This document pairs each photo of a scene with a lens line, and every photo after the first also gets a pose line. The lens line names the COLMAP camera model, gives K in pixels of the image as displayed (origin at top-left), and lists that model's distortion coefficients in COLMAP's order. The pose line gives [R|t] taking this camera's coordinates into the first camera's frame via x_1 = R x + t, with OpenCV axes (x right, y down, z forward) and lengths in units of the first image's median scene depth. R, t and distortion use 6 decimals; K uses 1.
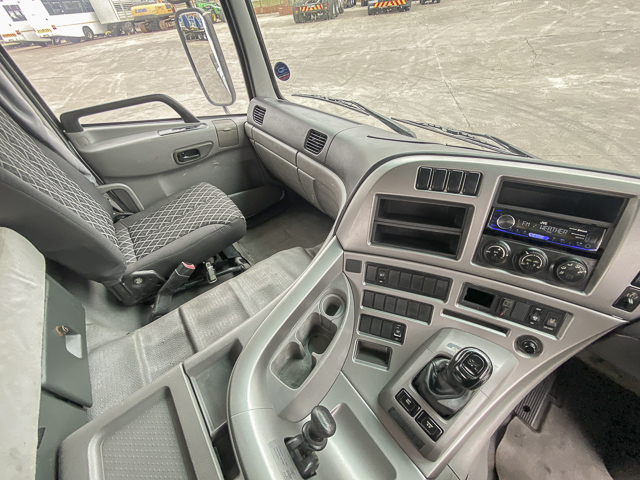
lens RADIAL K [[255.9, 0, 320.0], [0, 255.9, 240.0], [0, 0, 1]] dist [0.002742, -0.000009]
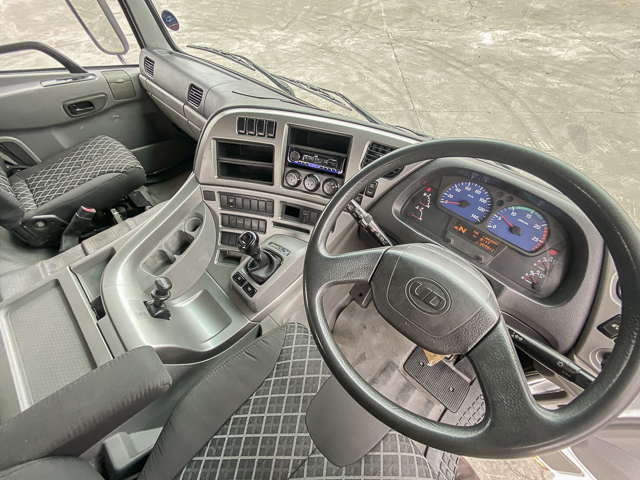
lens RADIAL K [[255.9, 0, 320.0], [0, 255.9, 240.0], [0, 0, 1]] dist [0.002742, -0.000009]
pose [[0.988135, -0.063839, 0.139690, 0.278184], [0.042302, 0.987468, 0.152042, 0.083942], [-0.147645, -0.144329, 0.978453, -0.243333]]
